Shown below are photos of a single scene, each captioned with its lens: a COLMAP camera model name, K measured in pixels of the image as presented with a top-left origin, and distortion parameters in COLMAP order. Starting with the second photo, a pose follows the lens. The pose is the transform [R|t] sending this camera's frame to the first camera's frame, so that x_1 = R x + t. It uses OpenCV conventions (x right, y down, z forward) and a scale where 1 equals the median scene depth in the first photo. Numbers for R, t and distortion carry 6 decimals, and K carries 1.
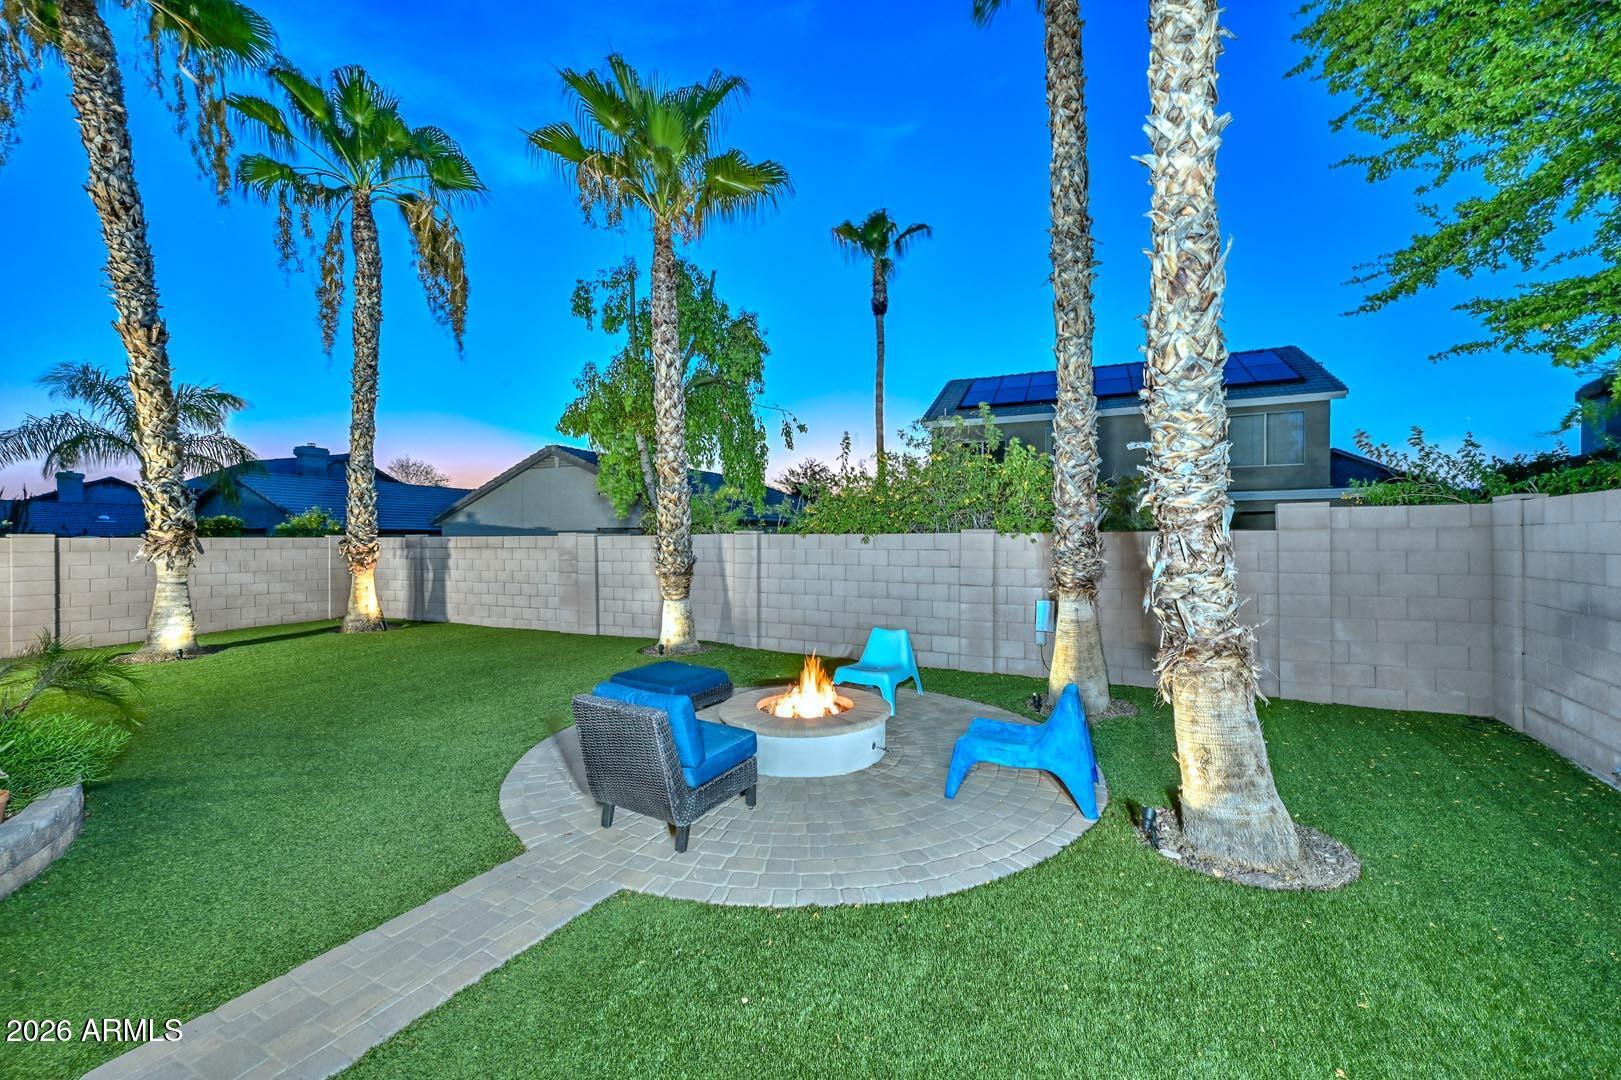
lens RADIAL K [[640.5, 0, 803.6], [0, 640.5, 533.0], [0, 0, 1]] dist [0.016647, 0.000439]
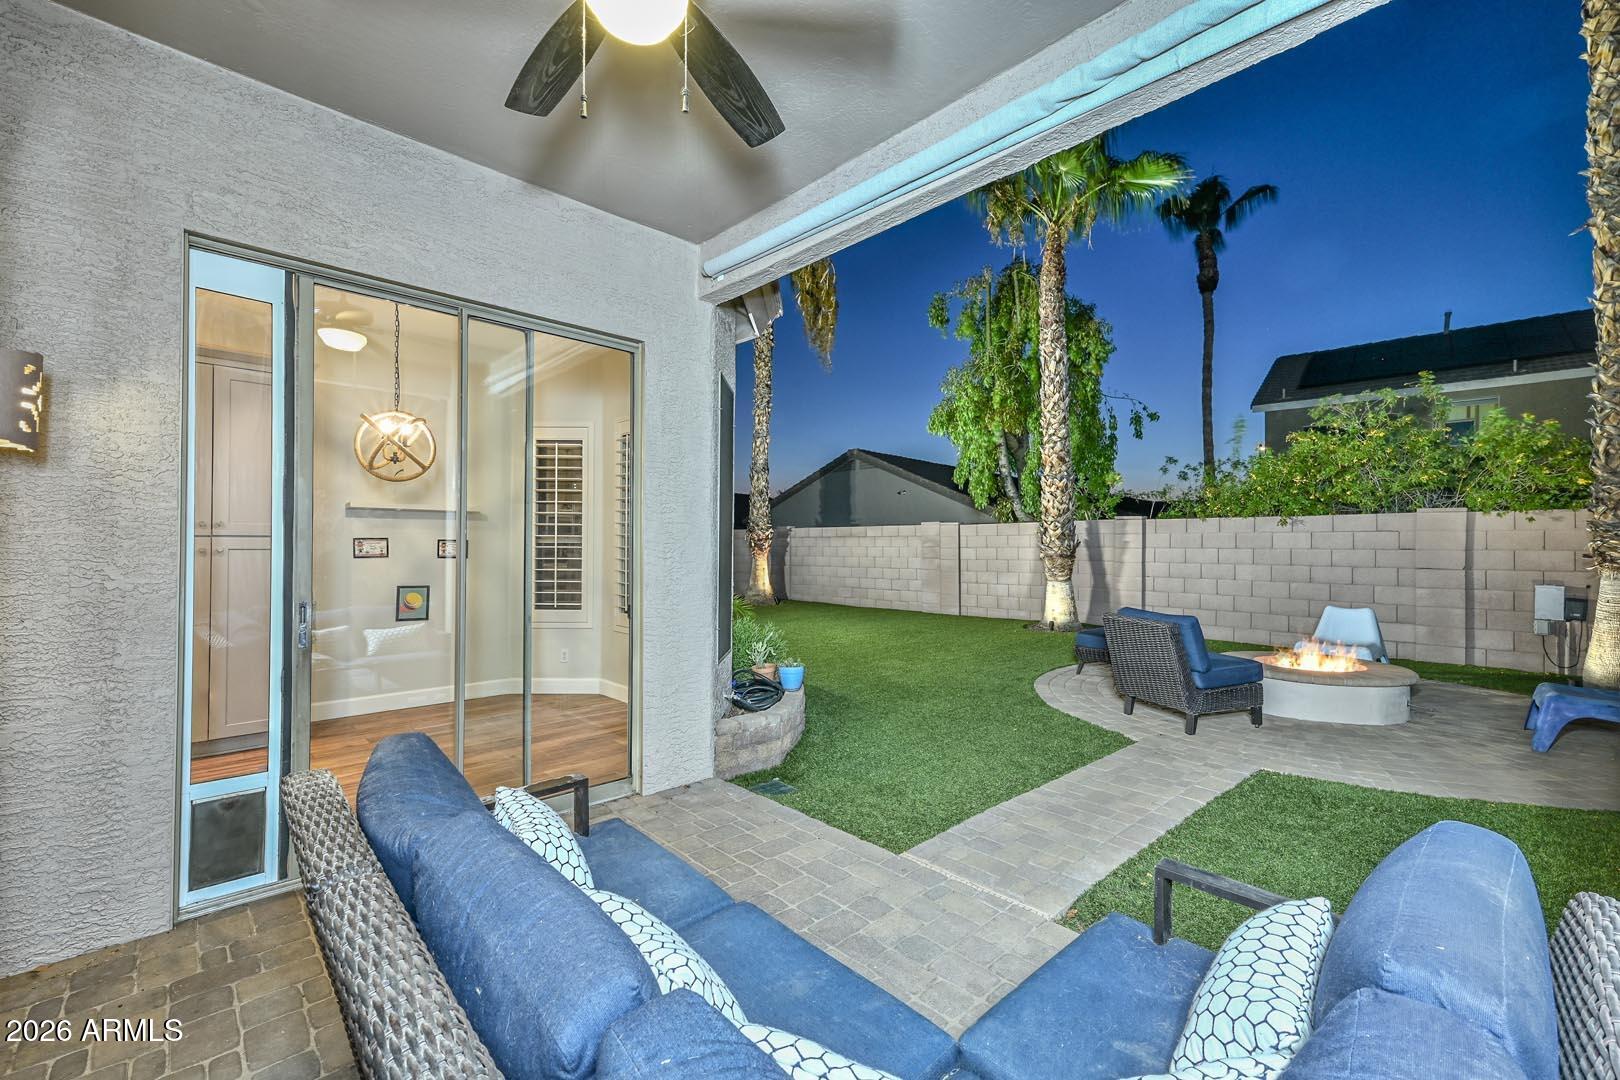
lens RADIAL K [[657.1, 0, 809.5], [0, 657.1, 536.0], [0, 0, 1]] dist [0.010209, 0.000248]
pose [[0.944971, 0.002552, -0.327145, -0.232218], [-0.004620, 0.999974, -0.005544, 0.037098], [0.327122, 0.006751, 0.944958, -0.166873]]
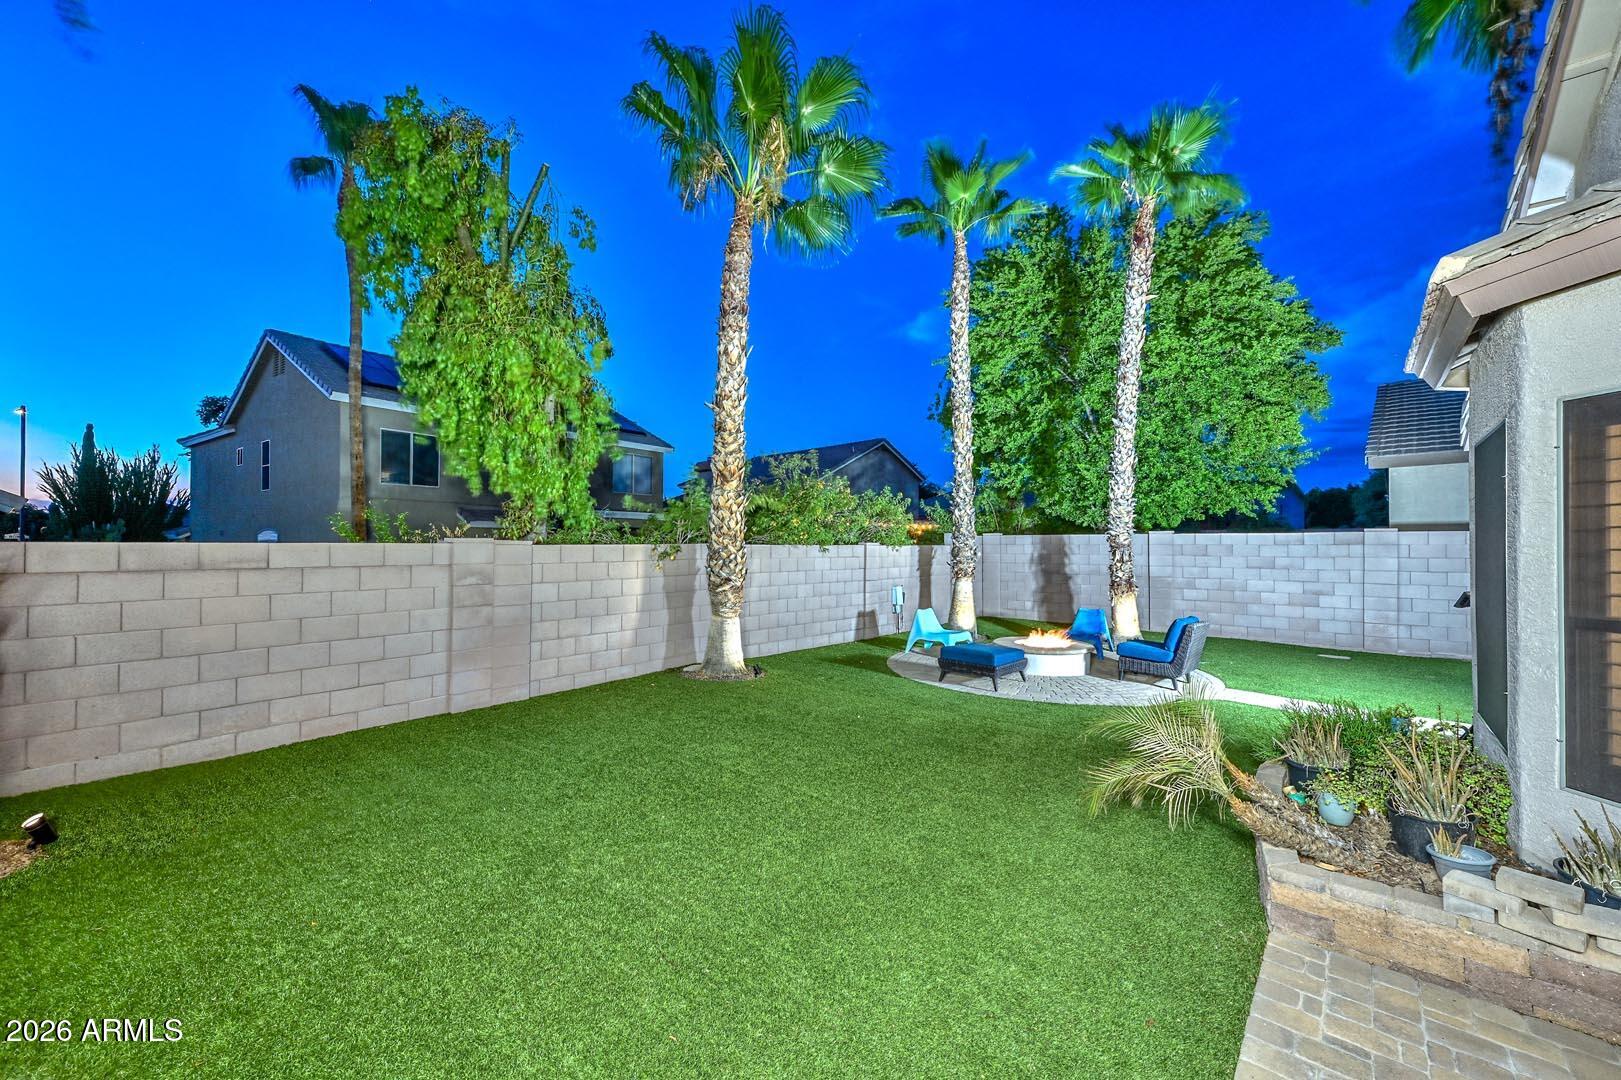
lens RADIAL K [[640.5, 0, 811.5], [0, 640.5, 547.3], [0, 0, 1]] dist [0.016647, 0.000439]
pose [[0.220875, 0.012814, 0.975218, -1.046233], [0.005114, 0.999885, -0.014297, 0.021432], [-0.975289, 0.008145, 0.220784, 0.681874]]
